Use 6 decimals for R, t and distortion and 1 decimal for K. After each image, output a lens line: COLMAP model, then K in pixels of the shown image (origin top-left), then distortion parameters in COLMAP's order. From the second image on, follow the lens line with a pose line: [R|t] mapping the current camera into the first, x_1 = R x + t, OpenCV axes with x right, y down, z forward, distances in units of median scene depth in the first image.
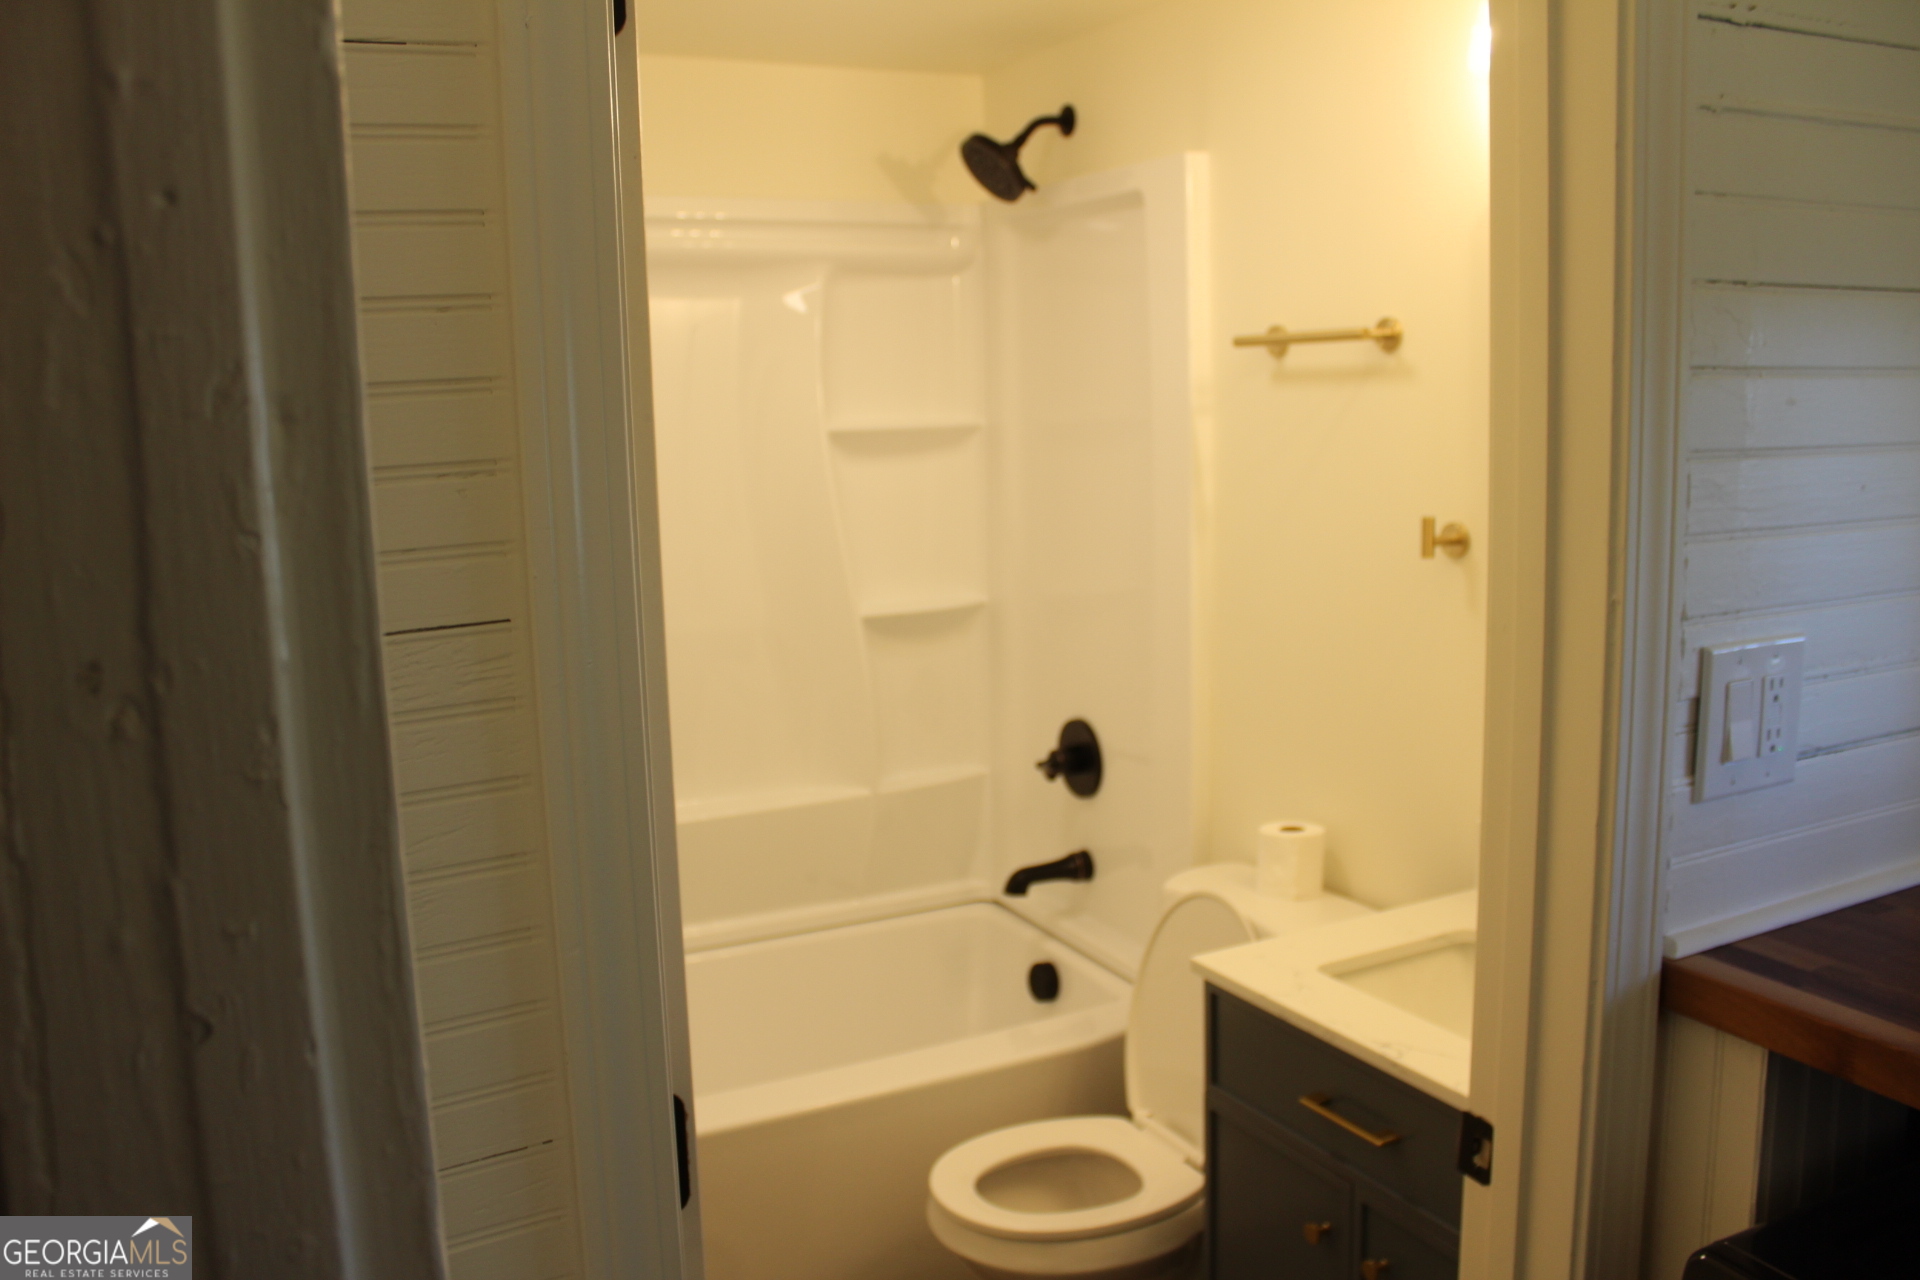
lens RADIAL K [[1603.9, 0, 975.9], [0, 1603.9, 650.3], [0, 0, 1]] dist [-0.171118, 0.166089]
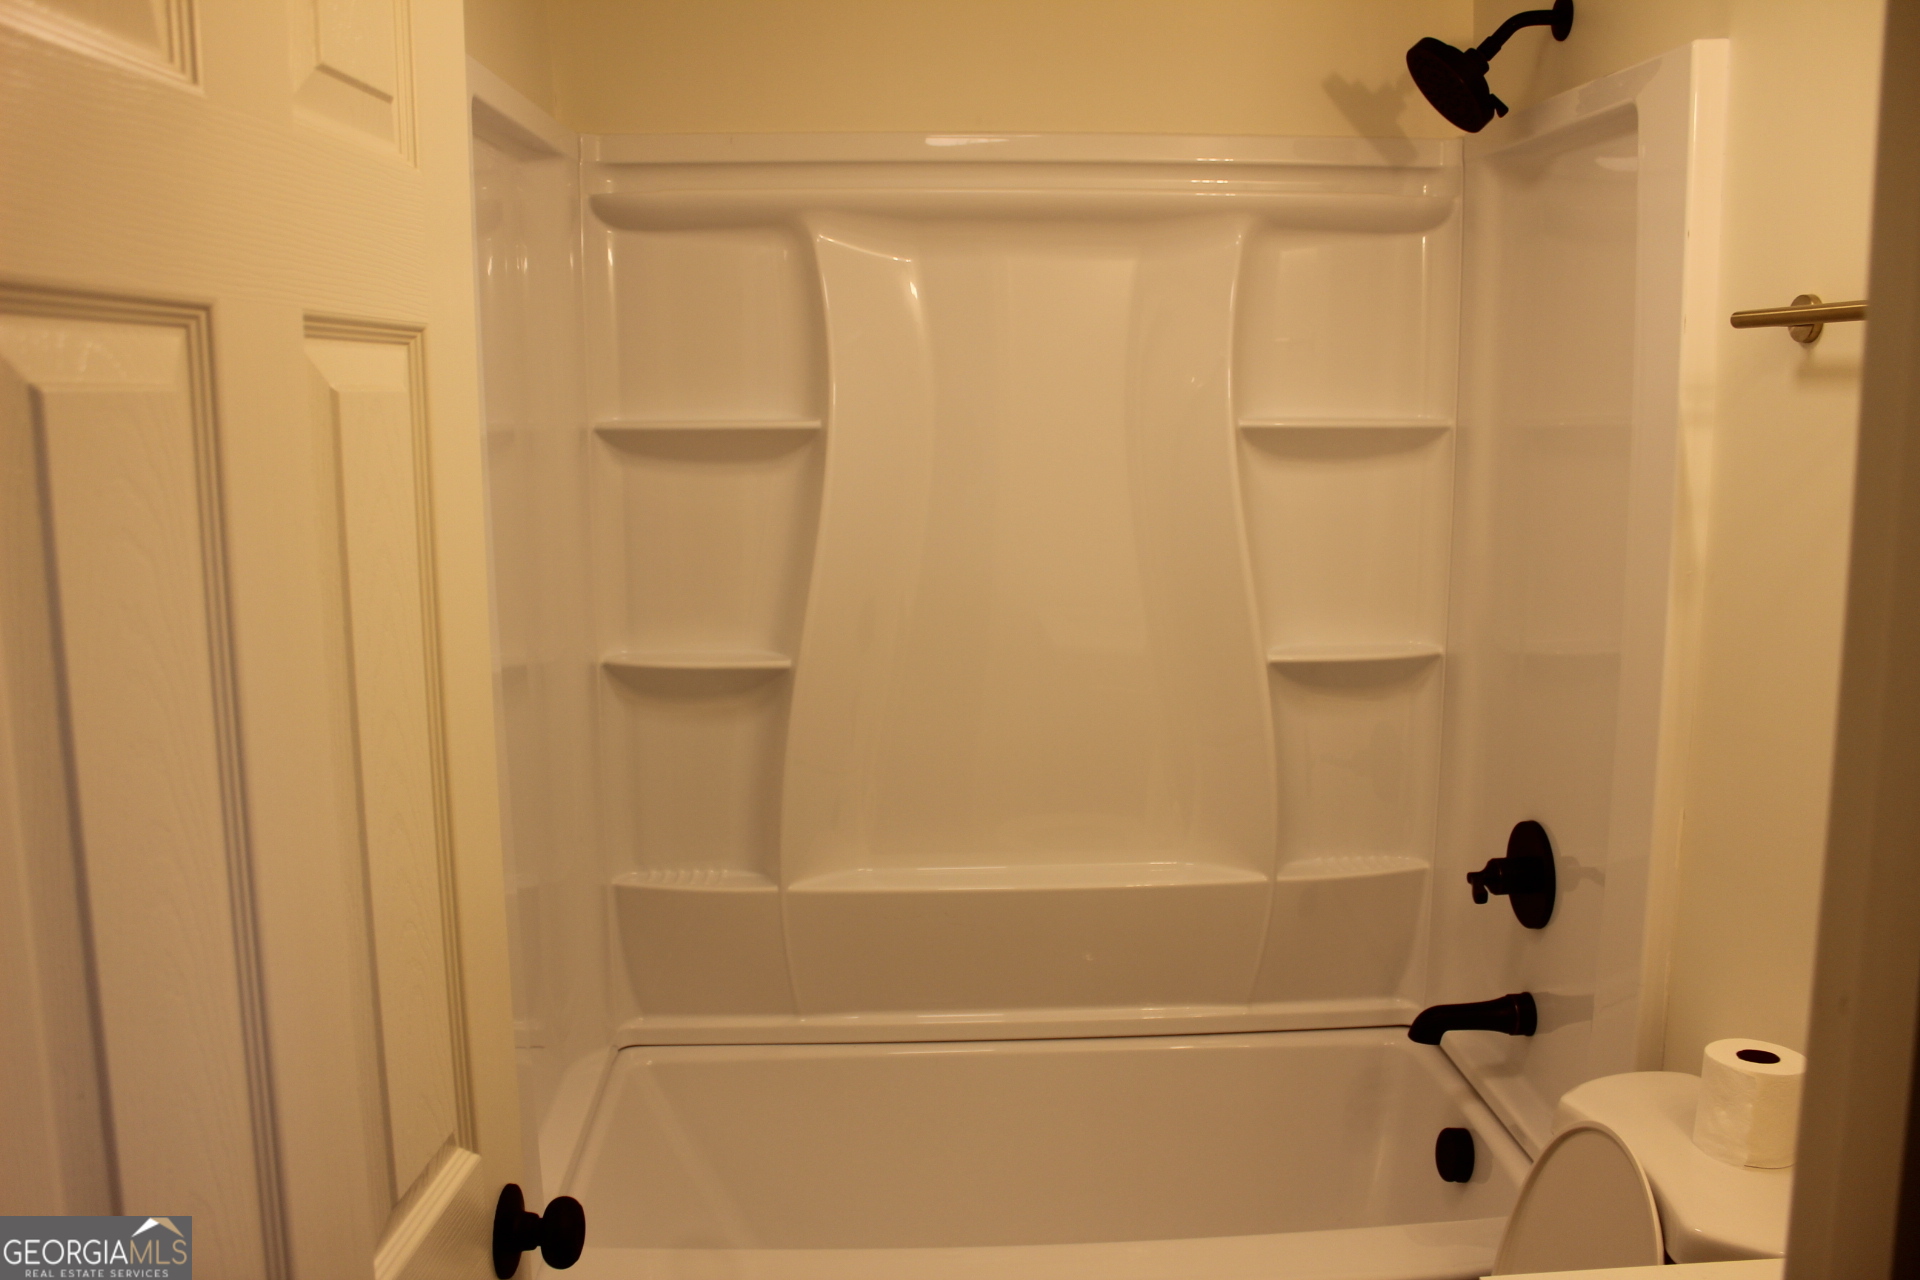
lens RADIAL K [[1603.9, 0, 975.9], [0, 1603.9, 650.3], [0, 0, 1]] dist [-0.171118, 0.166089]
pose [[0.913670, 0.077884, -0.398925, 0.111978], [-0.071202, 0.996962, 0.031564, -0.041931], [0.400171, -0.000435, 0.916440, 0.215672]]
